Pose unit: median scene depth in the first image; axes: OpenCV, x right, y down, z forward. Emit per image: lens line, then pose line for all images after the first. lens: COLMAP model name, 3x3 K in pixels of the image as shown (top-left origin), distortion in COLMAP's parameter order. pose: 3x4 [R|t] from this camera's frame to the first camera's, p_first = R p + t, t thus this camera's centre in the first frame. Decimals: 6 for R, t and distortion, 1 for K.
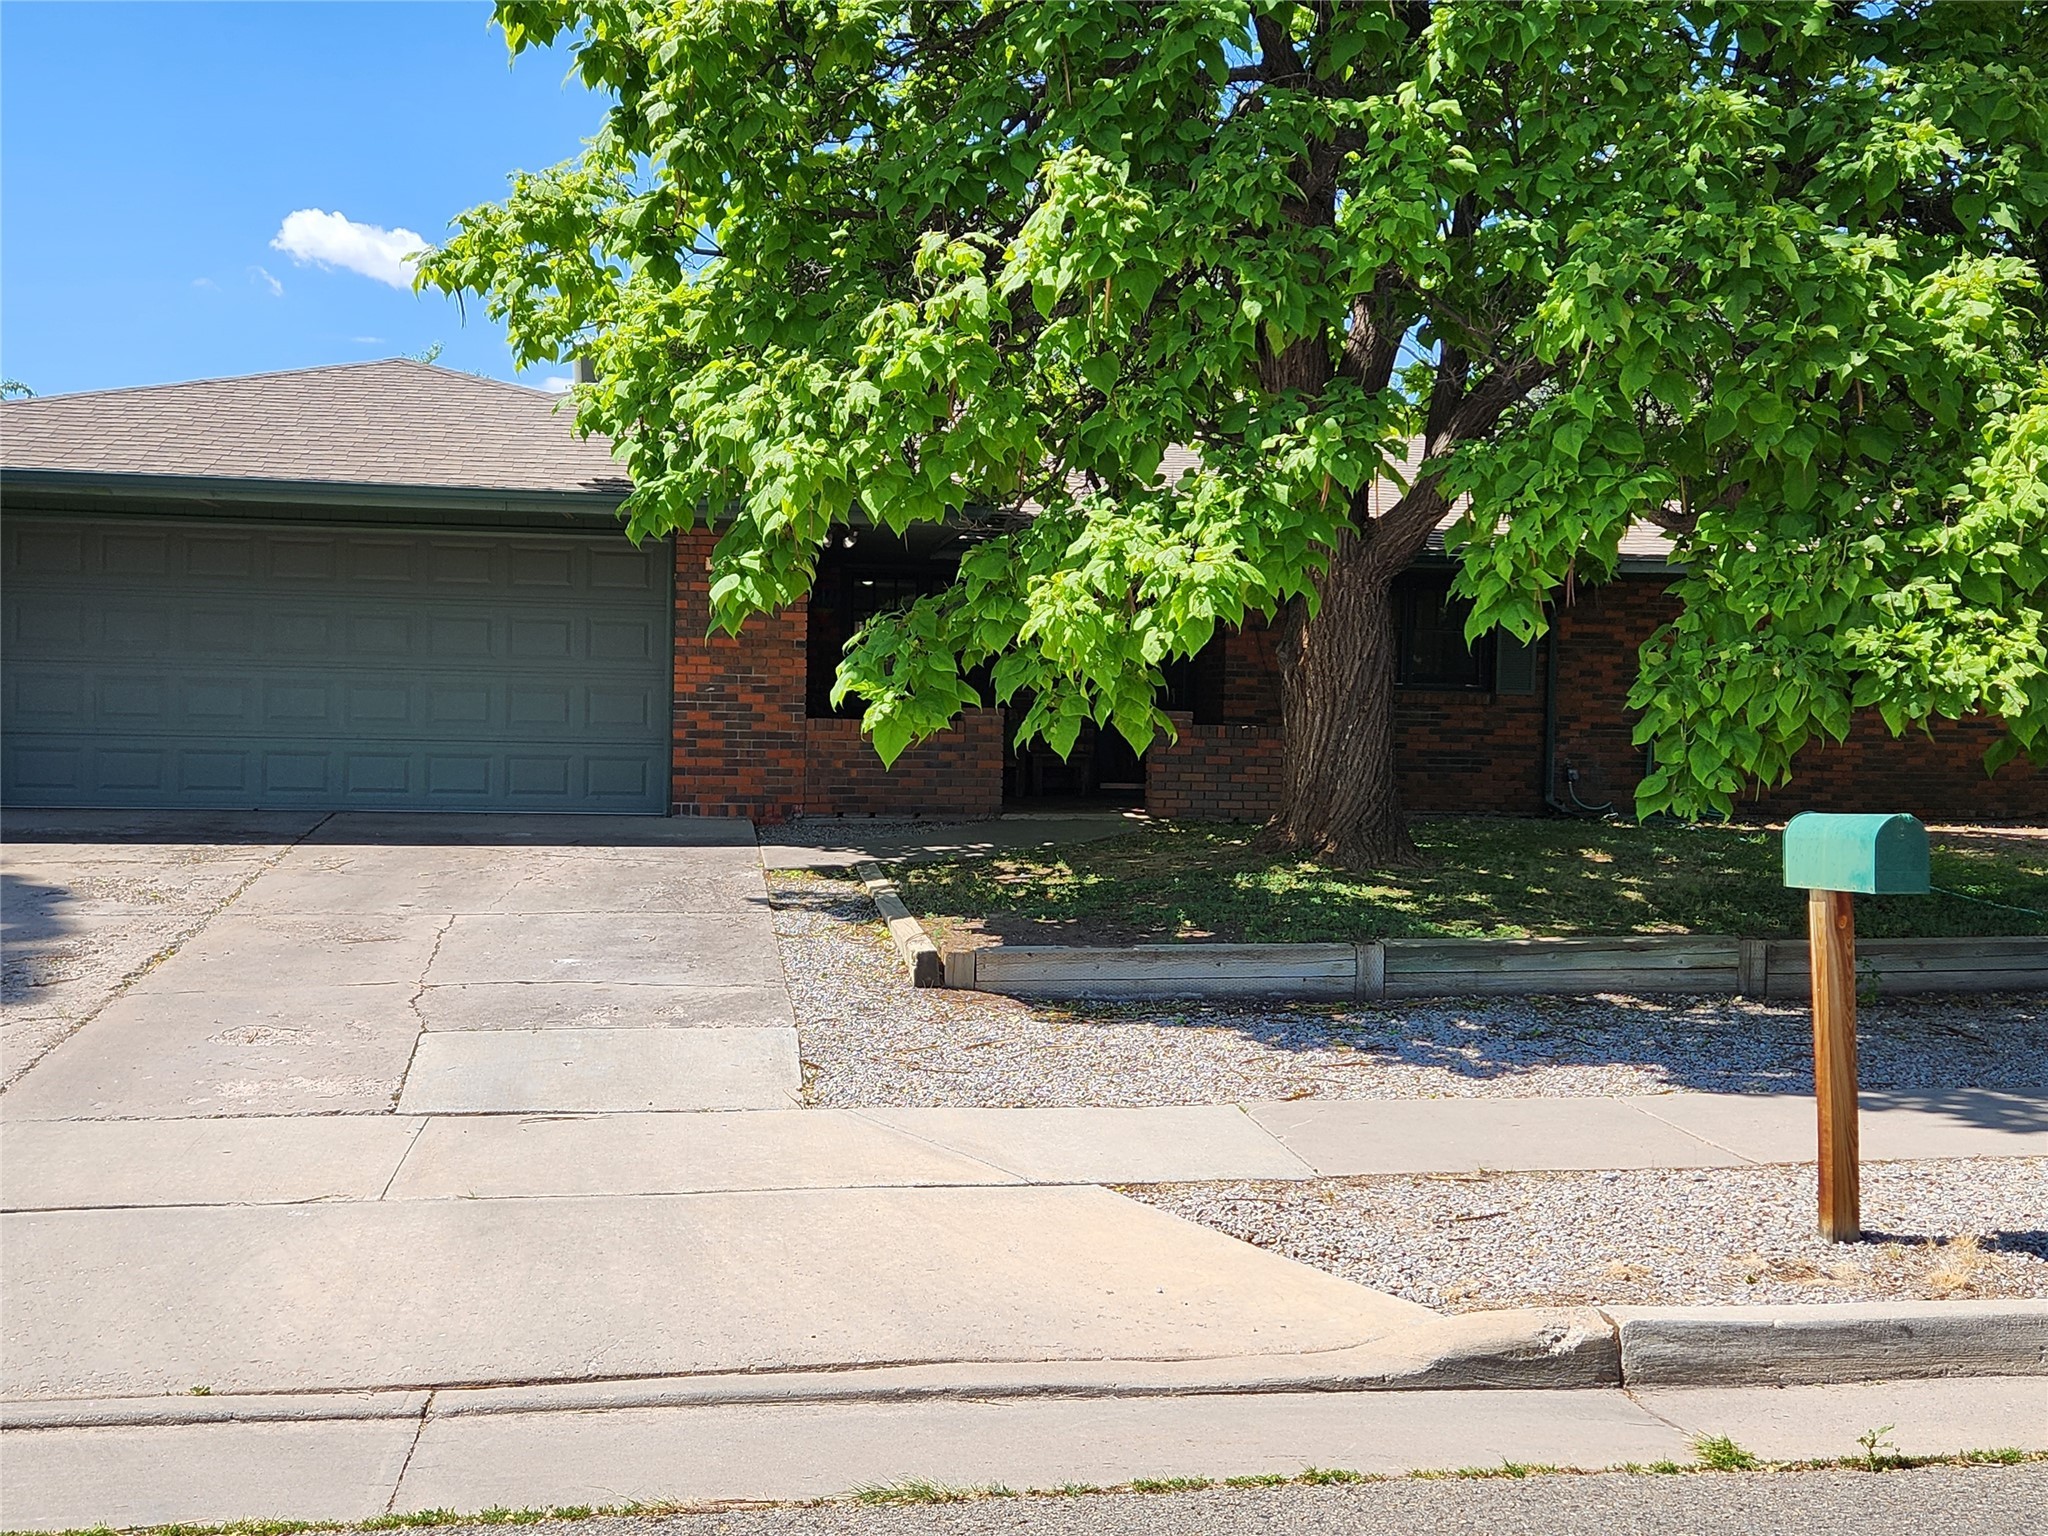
lens RADIAL K [[2155.2, 0, 1024.0], [0, 2155.2, 768.0], [0, 0, 1]] dist [0.111921, -0.209938]
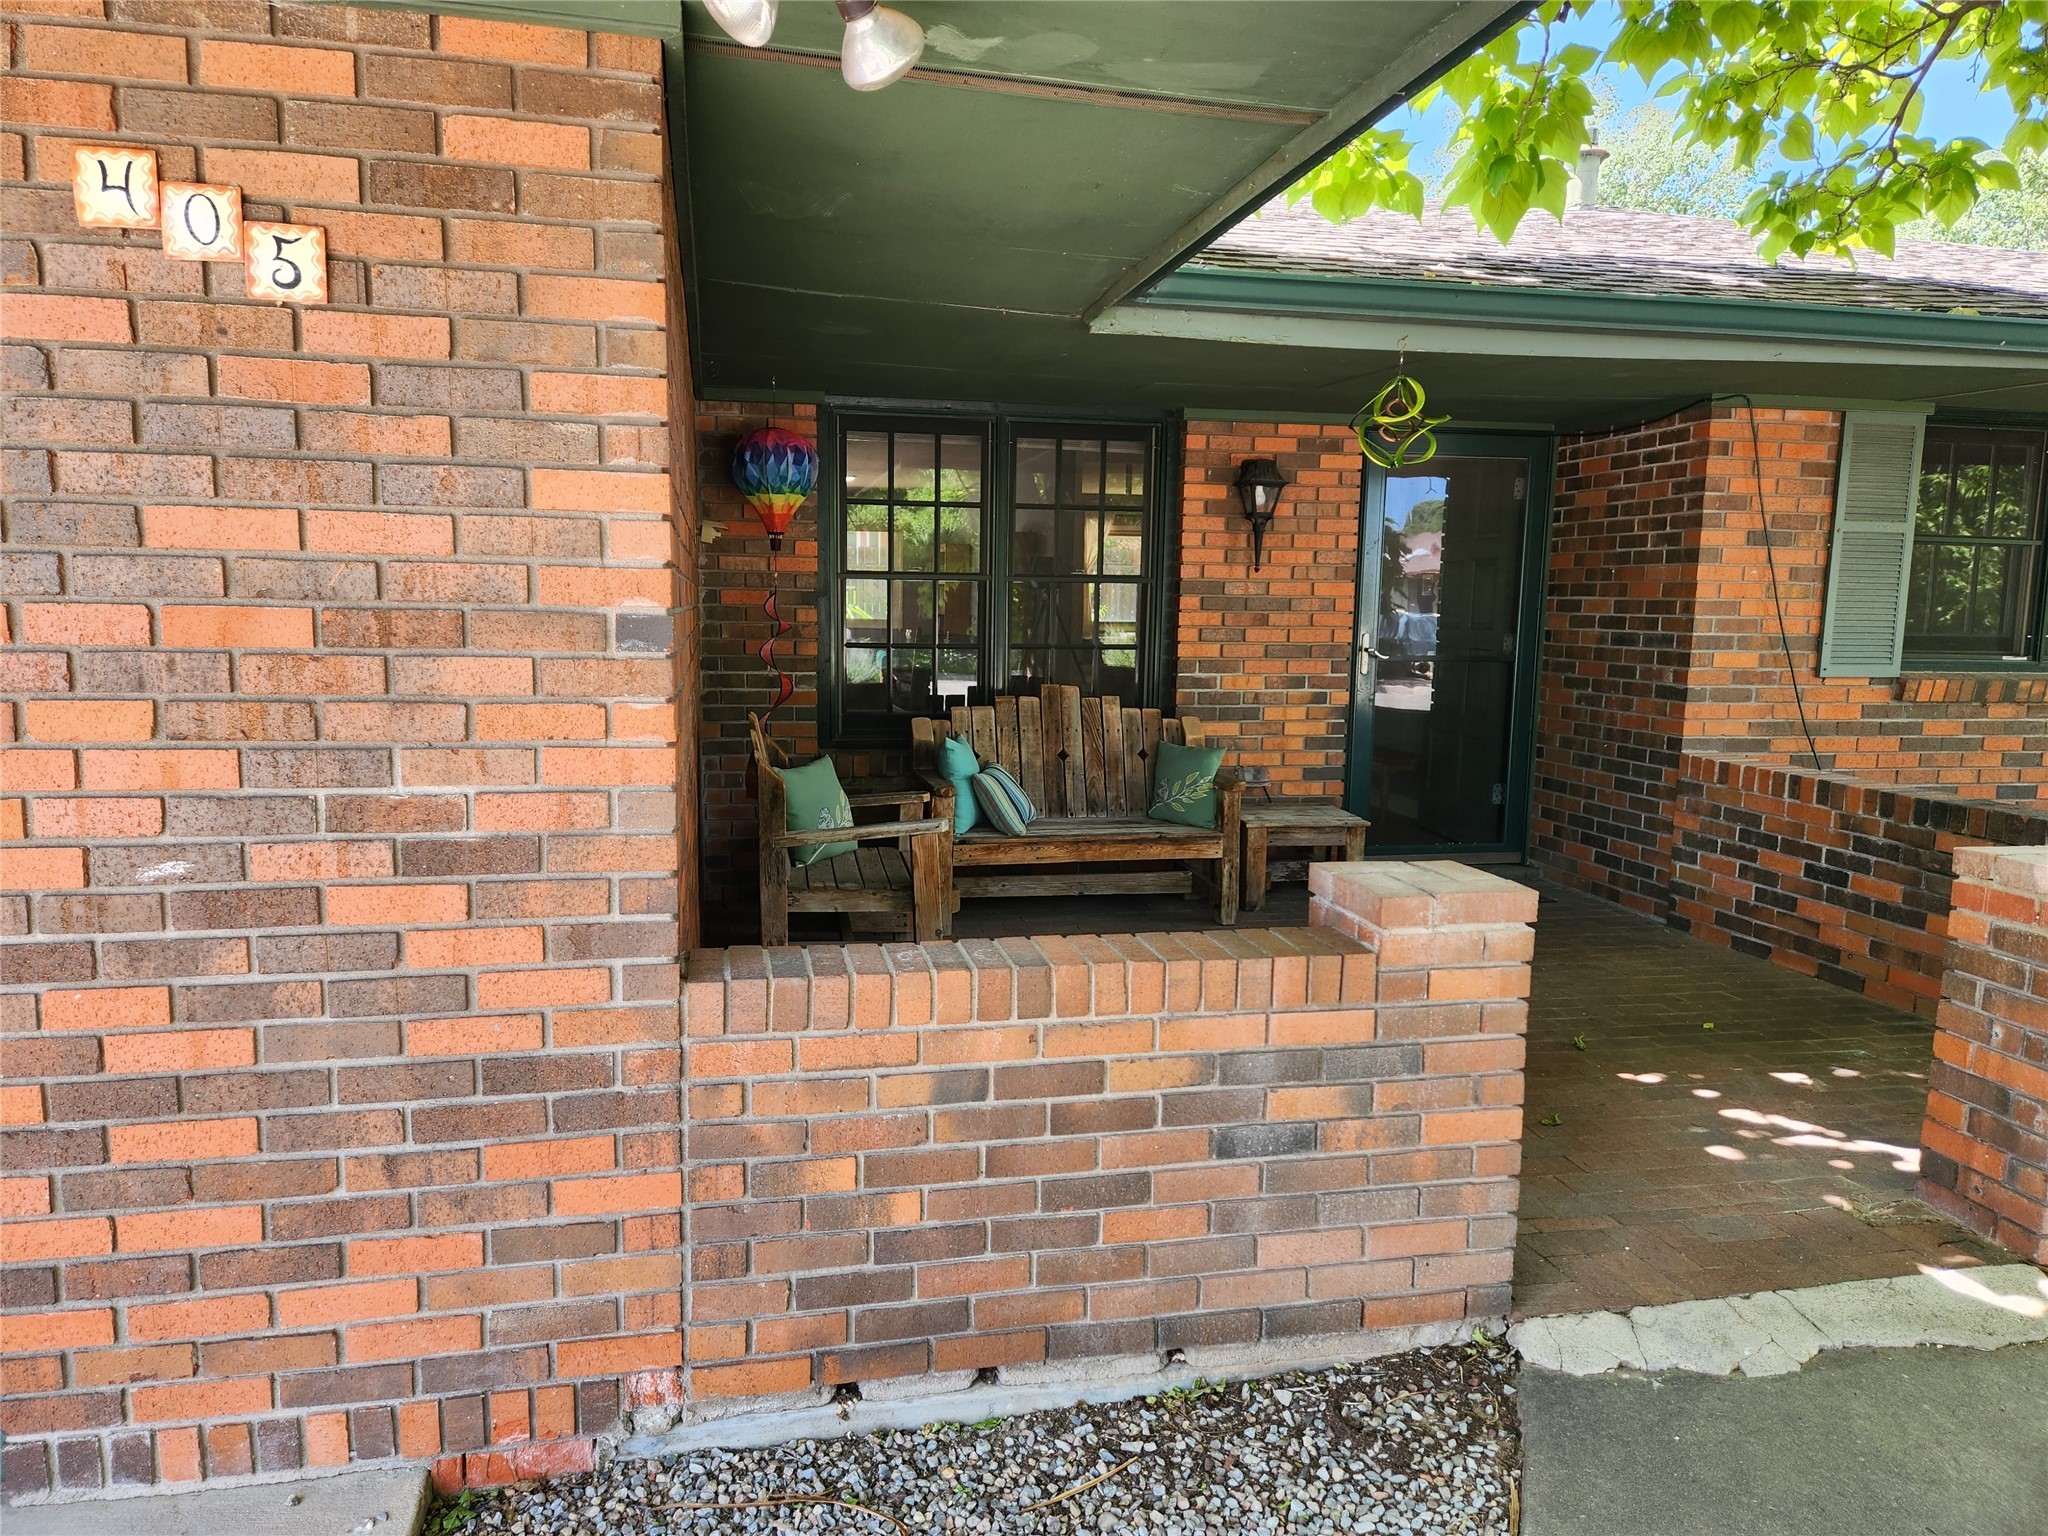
lens RADIAL K [[1347.0, 0, 1009.7], [0, 1347.0, 773.3], [0, 0, 1]] dist [0.086018, -0.075338]
pose [[0.998070, -0.010747, 0.061156, -0.077088], [0.004013, 0.994013, 0.109190, -0.058165], [-0.061963, -0.108734, 0.992138, 0.873741]]
